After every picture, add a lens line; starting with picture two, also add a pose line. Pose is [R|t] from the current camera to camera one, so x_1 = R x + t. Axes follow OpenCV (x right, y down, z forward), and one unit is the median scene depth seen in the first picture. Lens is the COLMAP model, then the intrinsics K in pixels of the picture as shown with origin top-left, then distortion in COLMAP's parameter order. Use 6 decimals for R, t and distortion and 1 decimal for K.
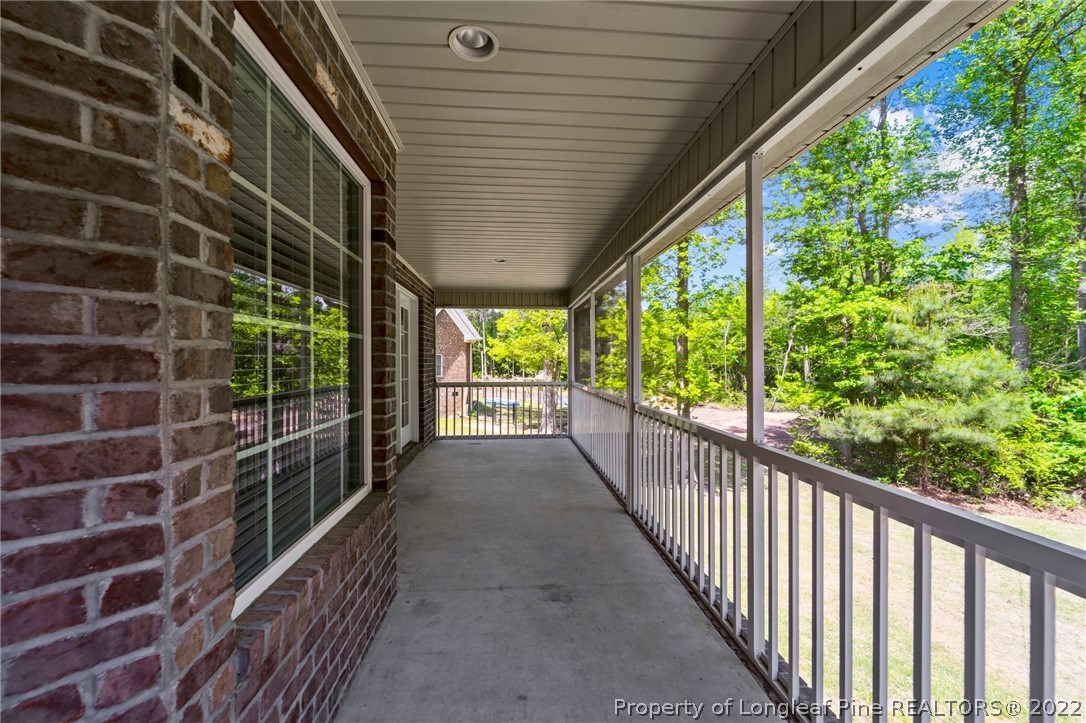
lens RADIAL K [[448.2, 0, 538.8], [0, 448.2, 363.1], [0, 0, 1]] dist [-0.000825, 0.000114]
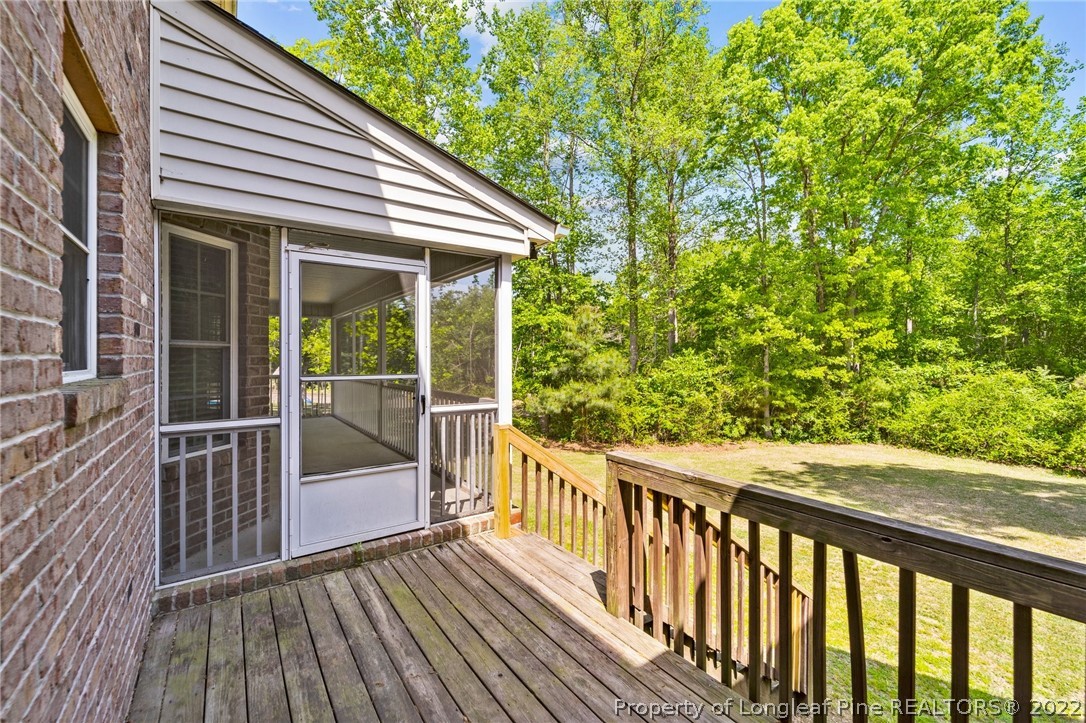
lens RADIAL K [[448.2, 0, 541.2], [0, 448.2, 359.9], [0, 0, 1]] dist [-0.000825, 0.000114]
pose [[0.856940, -0.001843, 0.515414, -0.041658], [0.000516, 0.999996, 0.002717, -0.000196], [-0.515417, -0.002062, 0.856937, -0.222689]]
